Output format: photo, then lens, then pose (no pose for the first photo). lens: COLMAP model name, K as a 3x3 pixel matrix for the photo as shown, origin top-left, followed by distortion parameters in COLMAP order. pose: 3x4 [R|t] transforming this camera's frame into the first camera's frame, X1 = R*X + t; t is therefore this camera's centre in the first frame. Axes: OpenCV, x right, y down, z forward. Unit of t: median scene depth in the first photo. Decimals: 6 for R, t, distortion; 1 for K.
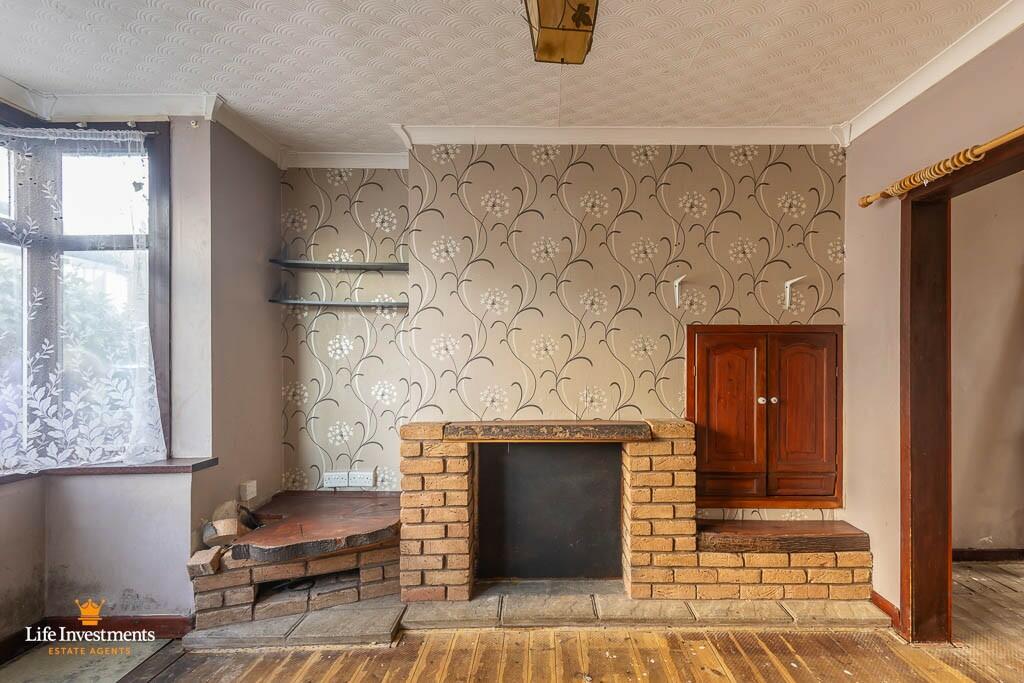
lens RADIAL K [[484.3, 0, 532.3], [0, 484.3, 359.7], [0, 0, 1]] dist [0.004200, 0.000324]
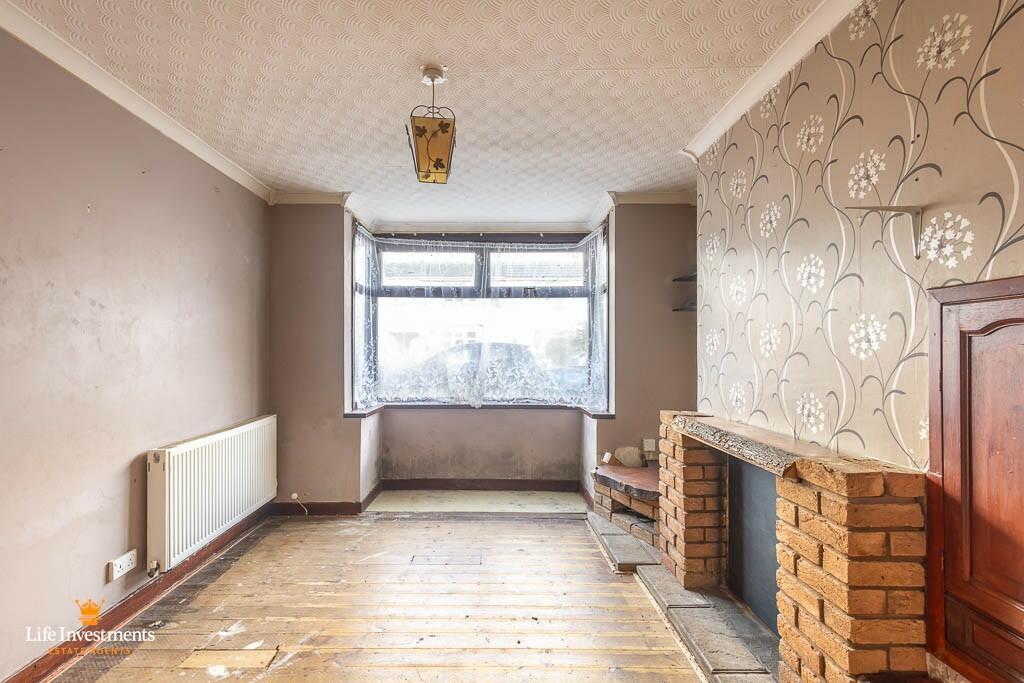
lens RADIAL K [[484.3, 0, 510.3], [0, 484.3, 346.0], [0, 0, 1]] dist [0.004200, 0.000324]
pose [[0.006552, -0.011042, -0.999918, 0.896831], [-0.009521, 0.999893, -0.011105, -0.003145], [0.999933, 0.009593, 0.006446, 0.609969]]
